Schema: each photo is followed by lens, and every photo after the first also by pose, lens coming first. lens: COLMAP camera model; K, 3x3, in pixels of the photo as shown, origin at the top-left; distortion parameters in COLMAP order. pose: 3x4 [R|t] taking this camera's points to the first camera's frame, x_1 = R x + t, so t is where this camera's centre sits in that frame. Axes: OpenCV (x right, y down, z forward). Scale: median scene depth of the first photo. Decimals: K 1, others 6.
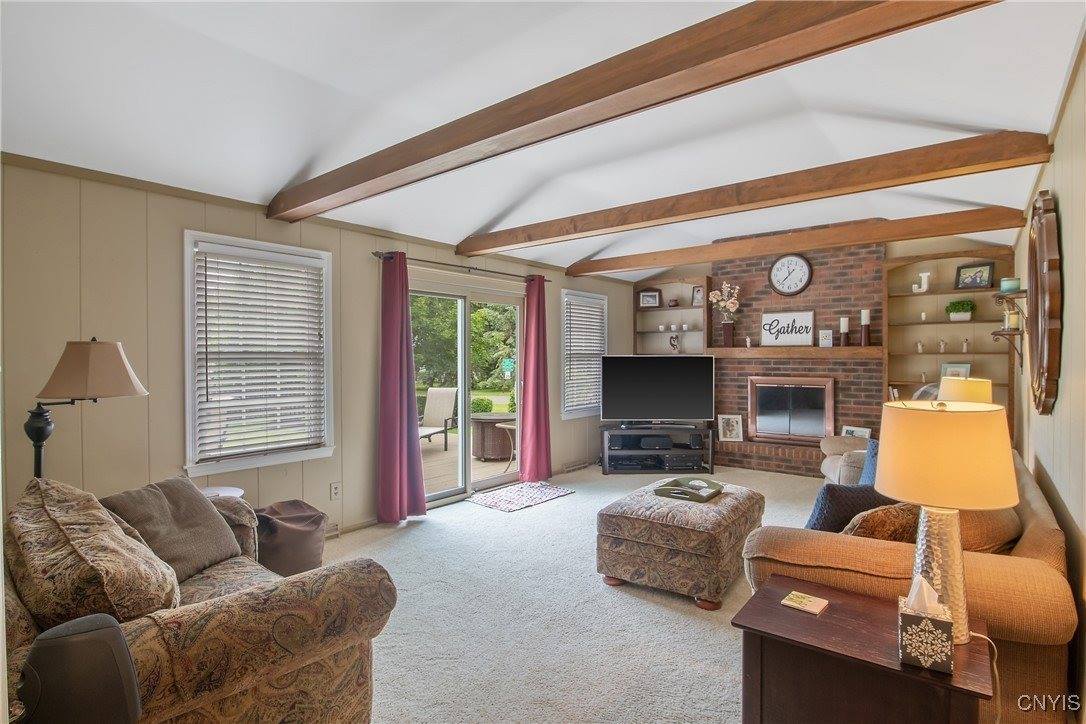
lens RADIAL K [[558.0, 0, 543.0], [0, 558.0, 362.0], [0, 0, 1]] dist [-0.003946, -0.000932]
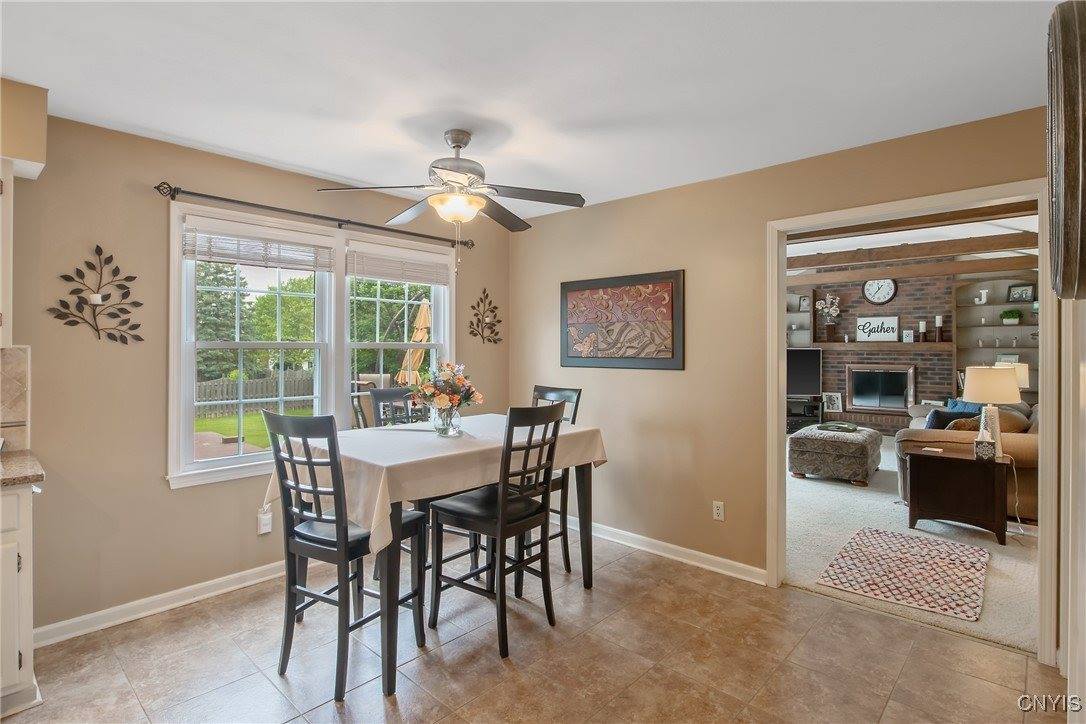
lens RADIAL K [[554.0, 0, 544.4], [0, 554.0, 347.1], [0, 0, 1]] dist [-0.000881, -0.000161]
pose [[0.997471, 0.003263, -0.070996, -0.285085], [-0.004208, 0.999904, -0.013174, 0.005834], [0.070946, 0.013440, 0.997390, -0.417525]]
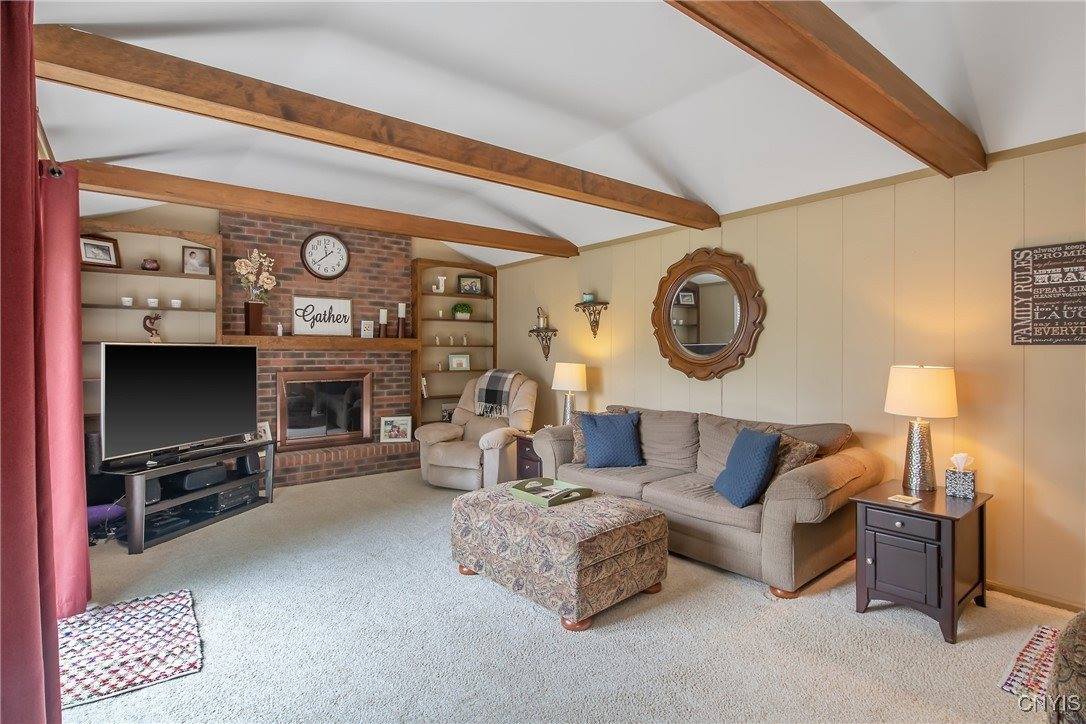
lens RADIAL K [[558.0, 0, 543.0], [0, 558.0, 362.0], [0, 0, 1]] dist [-0.003946, -0.000932]
pose [[0.204969, -0.014786, 0.978657, -0.370185], [0.010562, 0.999861, 0.012894, 0.005034], [-0.978712, 0.007694, 0.205097, 0.496146]]
